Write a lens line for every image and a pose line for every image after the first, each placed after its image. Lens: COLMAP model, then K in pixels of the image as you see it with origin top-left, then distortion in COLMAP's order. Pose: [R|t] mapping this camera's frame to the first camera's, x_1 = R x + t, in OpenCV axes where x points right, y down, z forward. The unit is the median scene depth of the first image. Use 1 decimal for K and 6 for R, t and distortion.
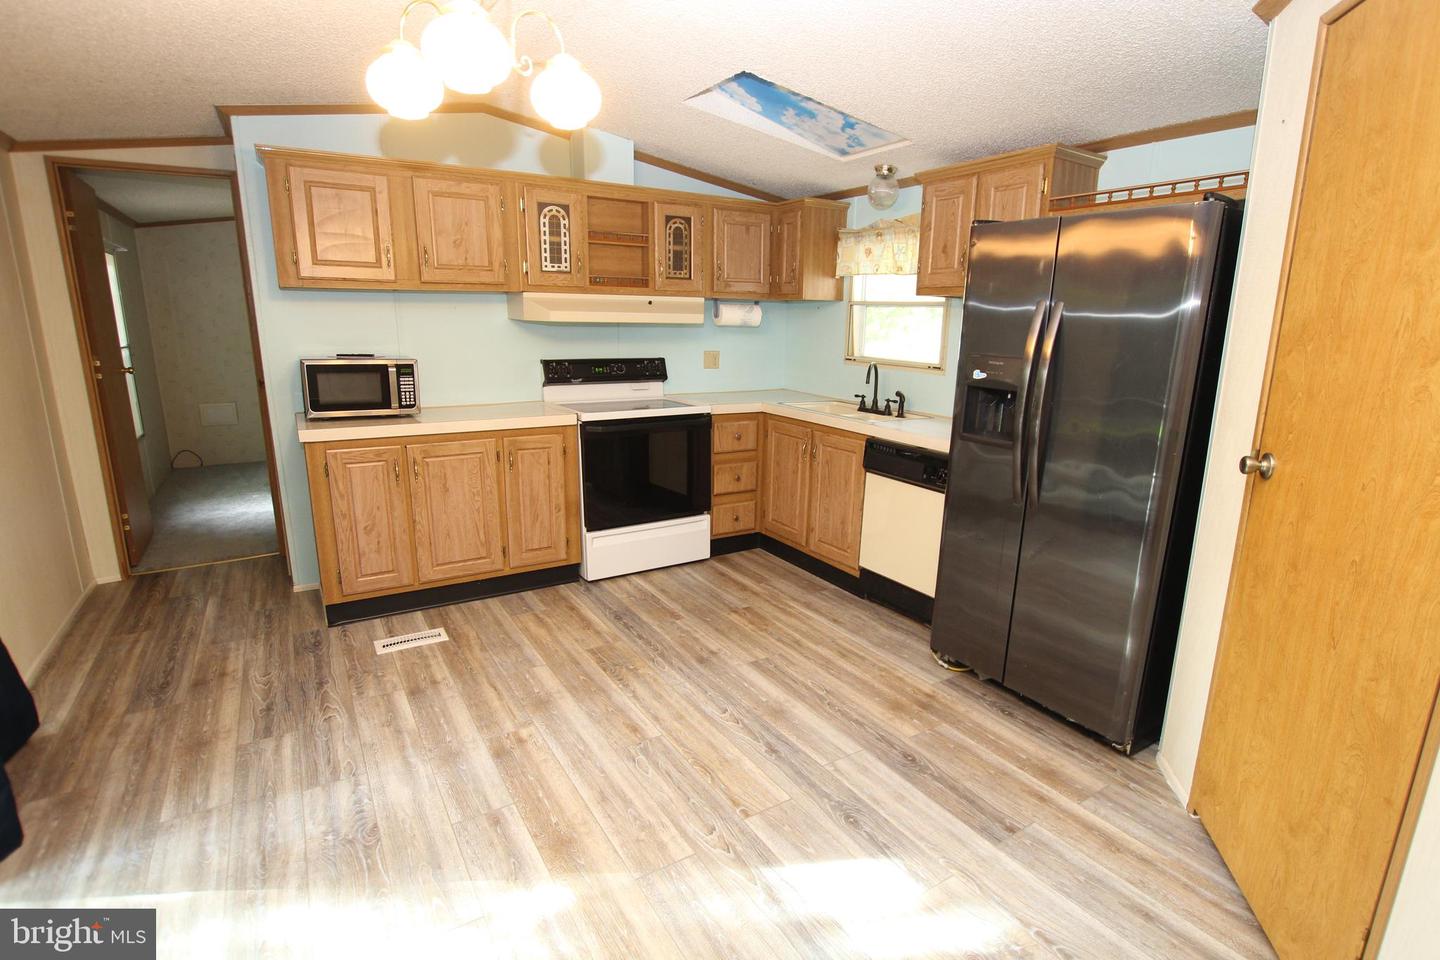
lens RADIAL K [[705.4, 0, 720.0], [0, 705.4, 480.0], [0, 0, 1]] dist [-0.025378, 0.000220]
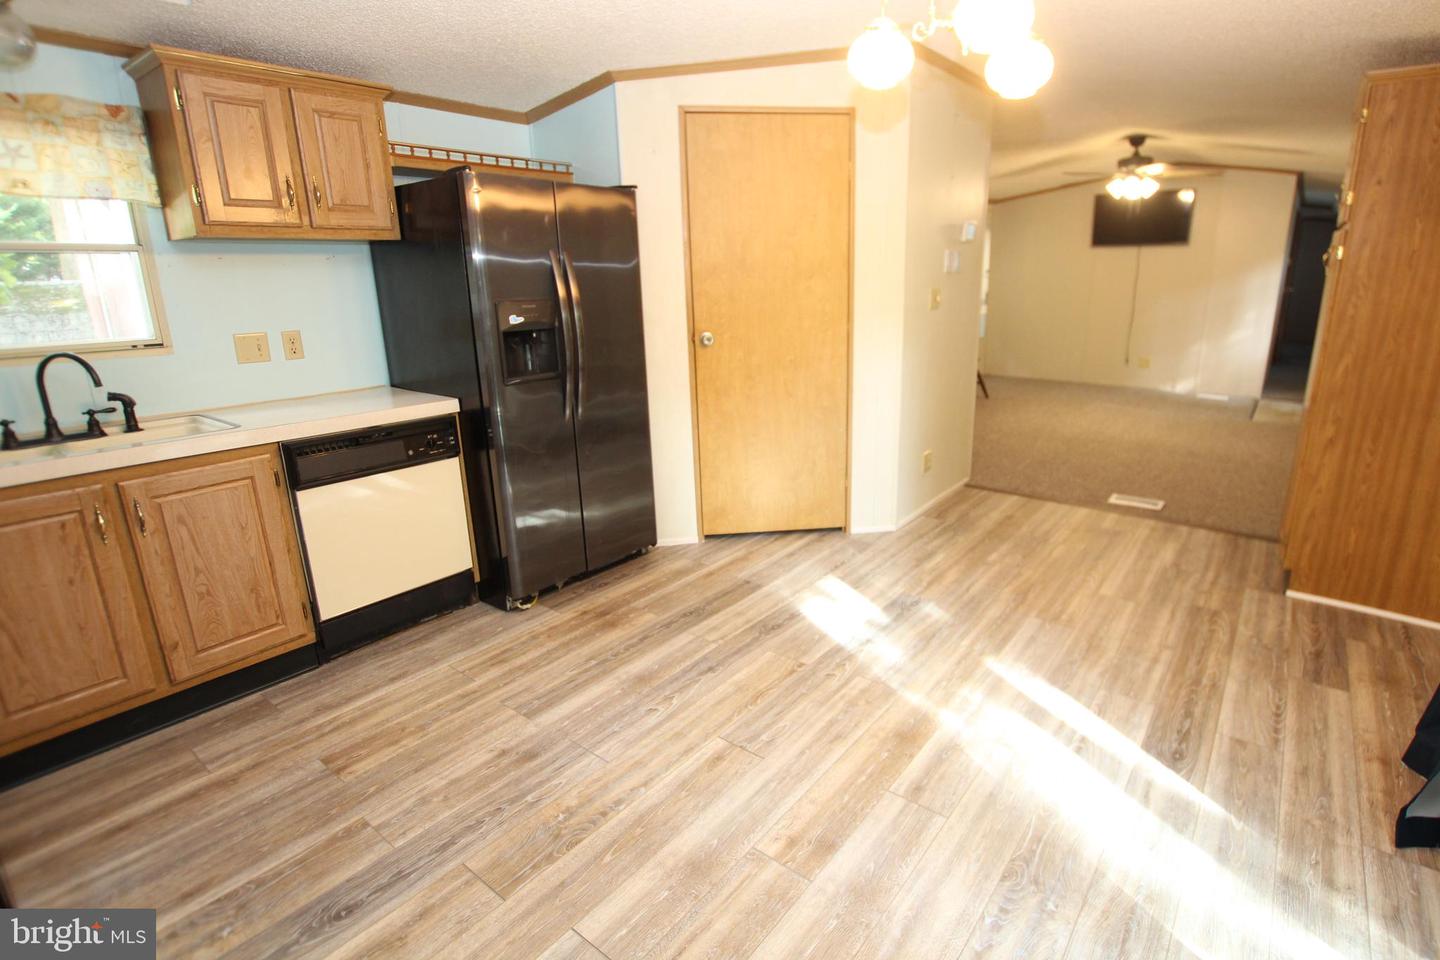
lens RADIAL K [[684.8, 0, 781.0], [0, 684.8, 479.1], [0, 0, 1]] dist [-0.027558, 0.000622]
pose [[-0.367604, -0.281228, 0.886441, -0.723735], [0.206890, 0.904564, 0.372774, -0.225101], [-0.906677, 0.320429, -0.274338, 0.963322]]
